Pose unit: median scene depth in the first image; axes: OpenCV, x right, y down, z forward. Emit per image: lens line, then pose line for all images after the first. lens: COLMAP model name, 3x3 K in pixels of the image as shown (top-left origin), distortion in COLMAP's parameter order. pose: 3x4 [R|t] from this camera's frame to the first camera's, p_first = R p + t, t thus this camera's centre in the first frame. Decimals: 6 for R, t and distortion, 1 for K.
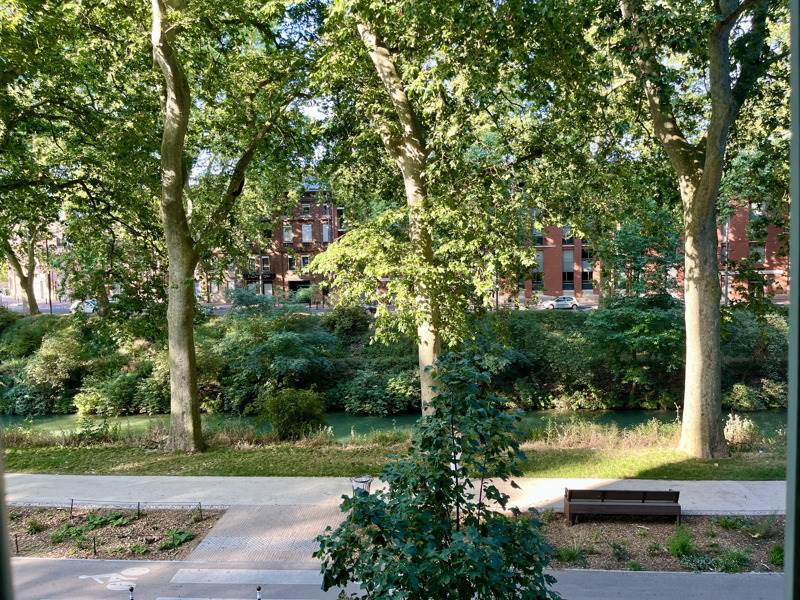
lens RADIAL K [[613.1, 0, 400.3], [0, 613.1, 300.7], [0, 0, 1]] dist [0.030672, -0.000007]
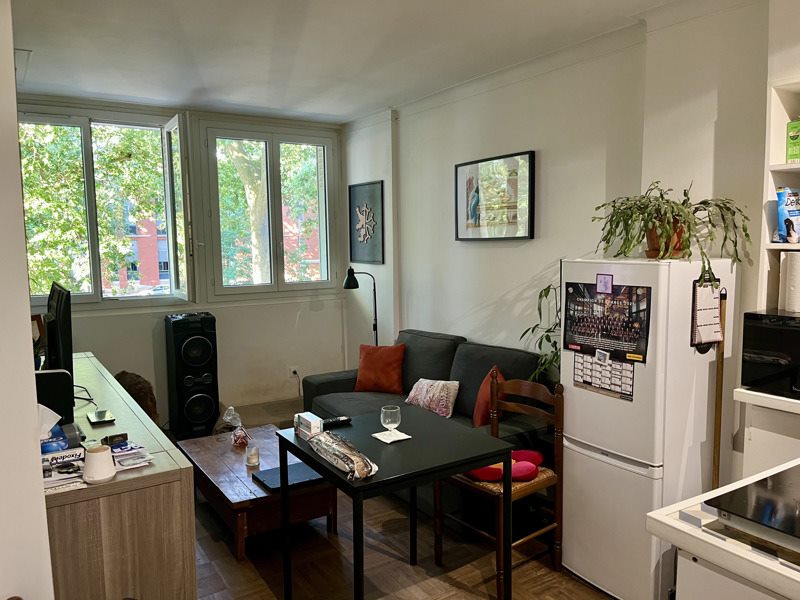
lens RADIAL K [[613.1, 0, 400.9], [0, 613.1, 301.5], [0, 0, 1]] dist [0.030672, -0.000007]
pose [[0.807654, -0.048843, 0.587630, -0.060488], [0.039041, 0.998806, 0.029361, 0.020004], [-0.588363, -0.000771, 0.808597, -0.252203]]
